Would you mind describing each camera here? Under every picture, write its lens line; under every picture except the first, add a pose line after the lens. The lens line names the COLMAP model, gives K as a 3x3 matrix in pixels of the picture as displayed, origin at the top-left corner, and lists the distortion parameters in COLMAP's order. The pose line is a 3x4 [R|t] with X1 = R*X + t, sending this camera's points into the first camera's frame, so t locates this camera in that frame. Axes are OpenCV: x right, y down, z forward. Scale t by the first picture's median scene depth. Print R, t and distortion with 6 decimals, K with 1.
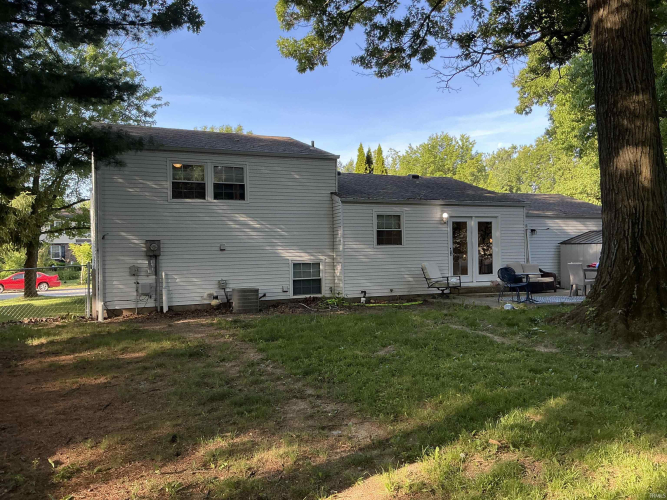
lens RADIAL K [[548.8, 0, 333.5], [0, 548.8, 250.0], [0, 0, 1]] dist [0.116846, -0.250488]
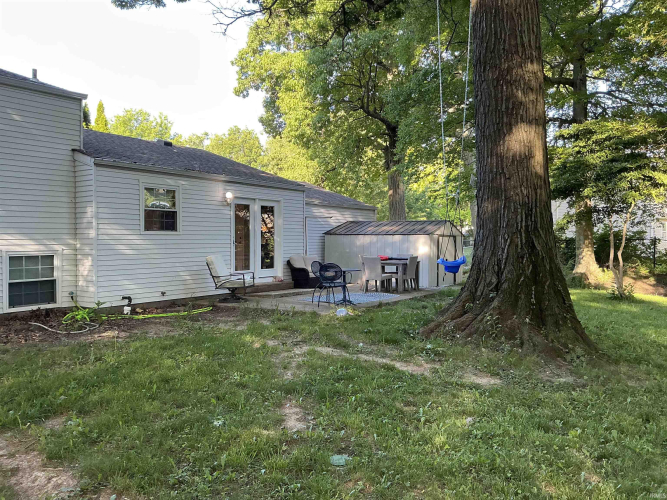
lens RADIAL K [[548.8, 0, 333.5], [0, 548.8, 250.0], [0, 0, 1]] dist [0.116846, -0.250488]
pose [[0.841655, 0.007312, 0.539966, -0.100402], [-0.020646, 0.999613, 0.018645, -0.002215], [-0.539621, -0.026841, 0.841480, 0.264390]]
